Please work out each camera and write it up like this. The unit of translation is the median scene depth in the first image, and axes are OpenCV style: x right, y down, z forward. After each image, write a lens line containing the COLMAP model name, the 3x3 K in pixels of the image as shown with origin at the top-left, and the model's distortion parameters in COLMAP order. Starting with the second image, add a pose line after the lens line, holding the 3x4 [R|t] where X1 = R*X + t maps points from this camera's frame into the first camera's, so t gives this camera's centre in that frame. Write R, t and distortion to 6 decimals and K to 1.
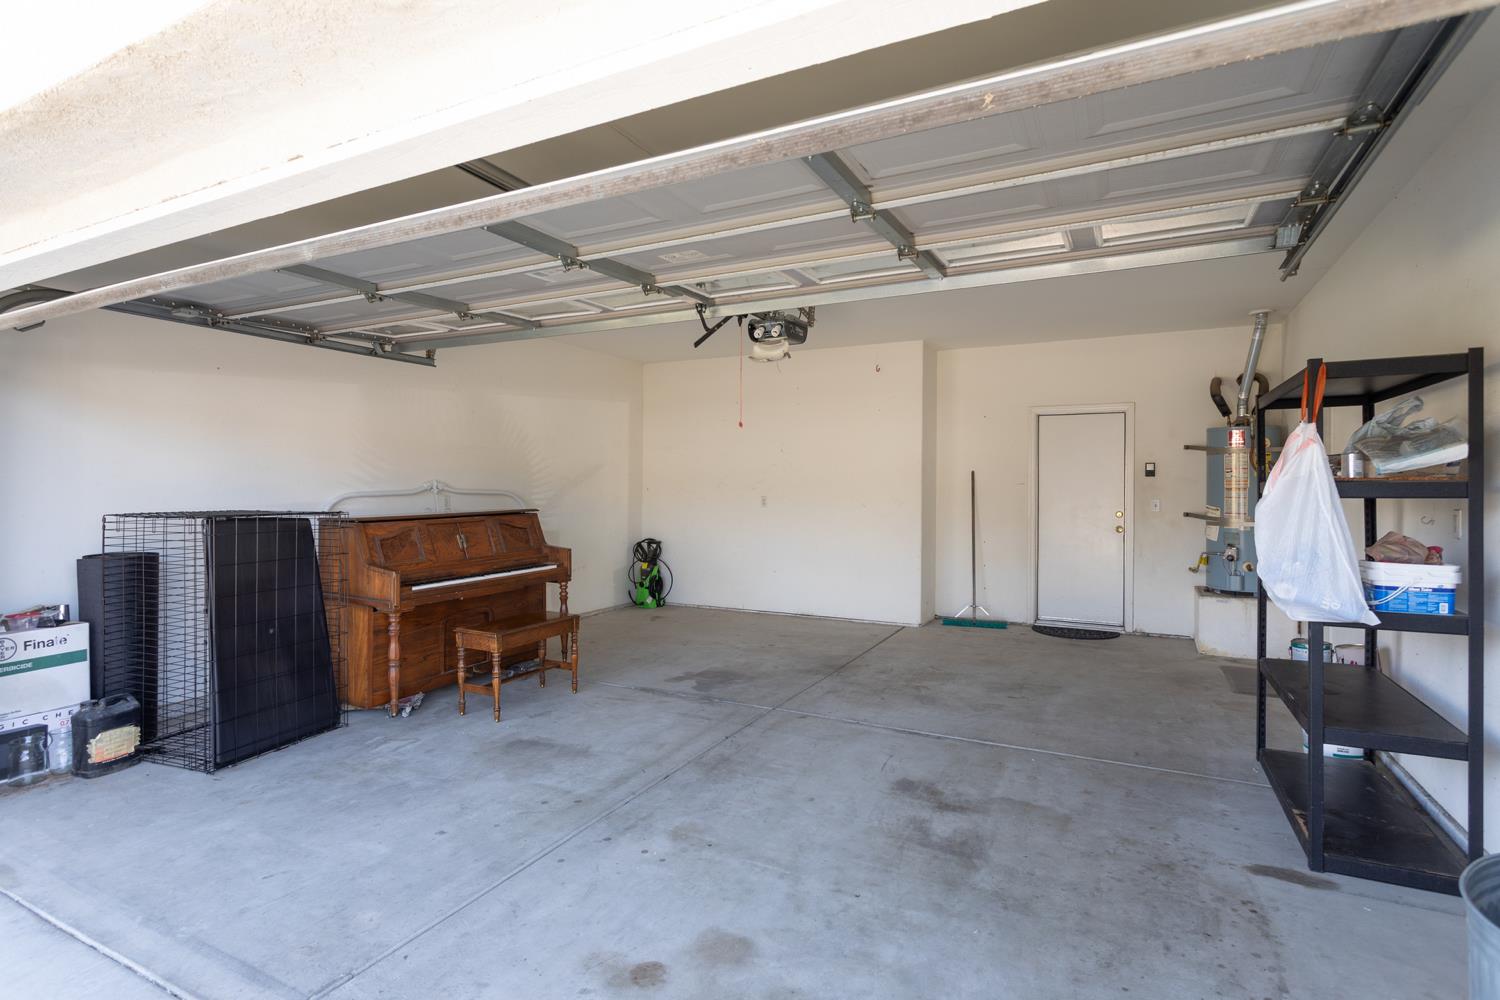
lens RADIAL K [[739.0, 0, 740.1], [0, 739.0, 481.3], [0, 0, 1]] dist [-0.012014, 0.008727]
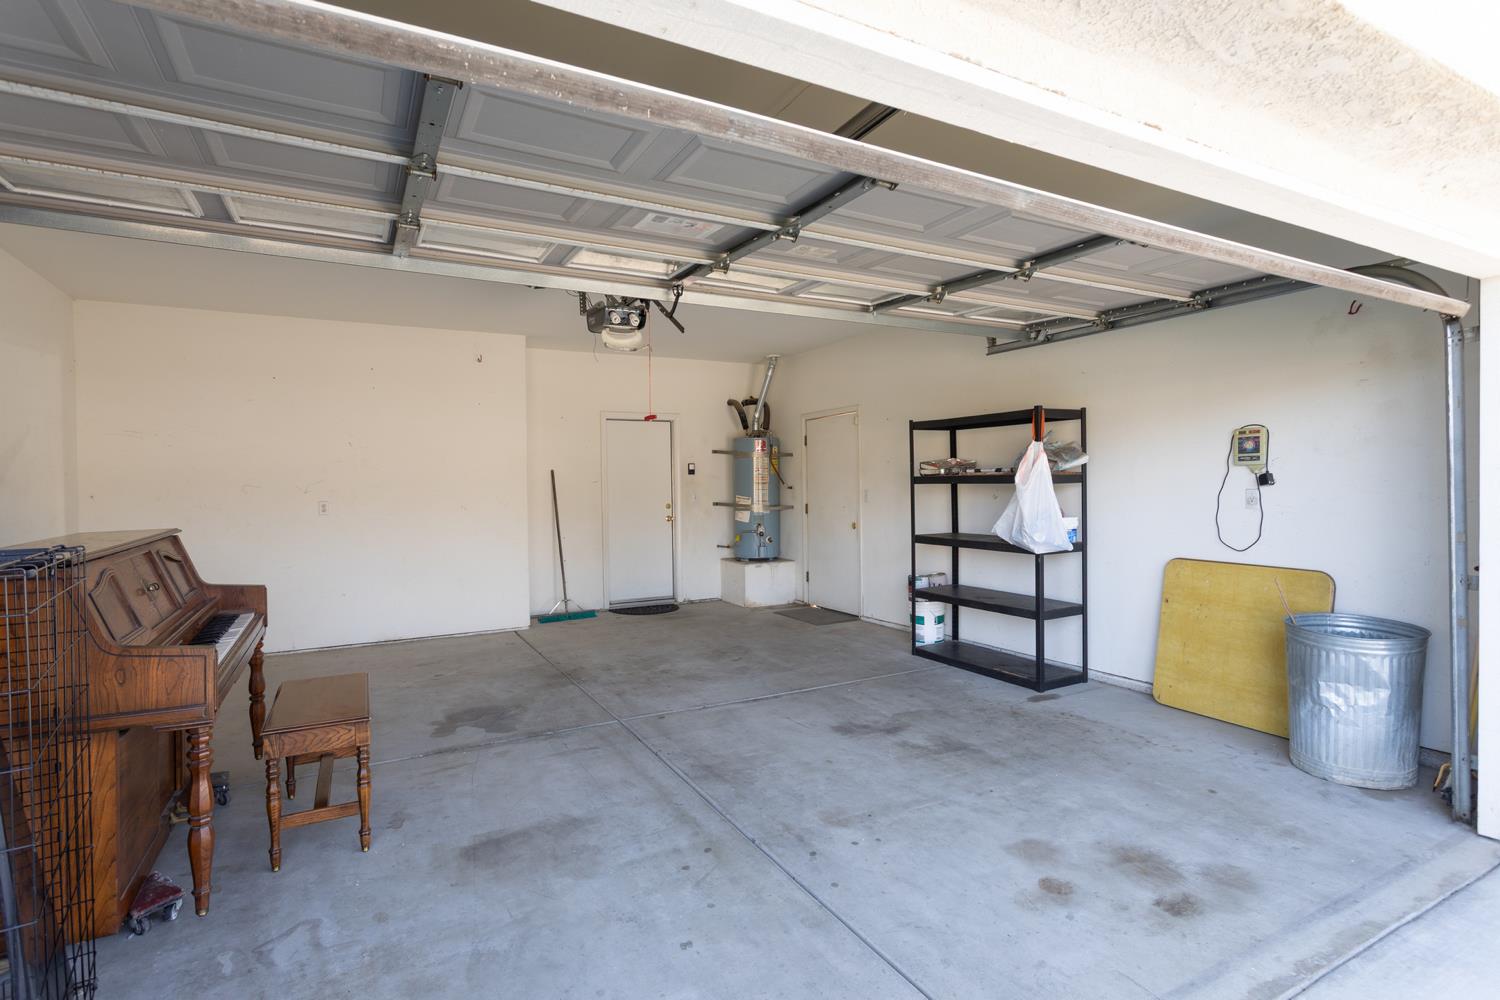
lens RADIAL K [[739.0, 0, 740.1], [0, 739.0, 481.3], [0, 0, 1]] dist [-0.012014, 0.008727]
pose [[0.565822, -0.008297, 0.824486, -0.814408], [0.010366, 0.999942, 0.002948, 0.003775], [-0.824462, 0.006879, 0.565875, 0.435854]]
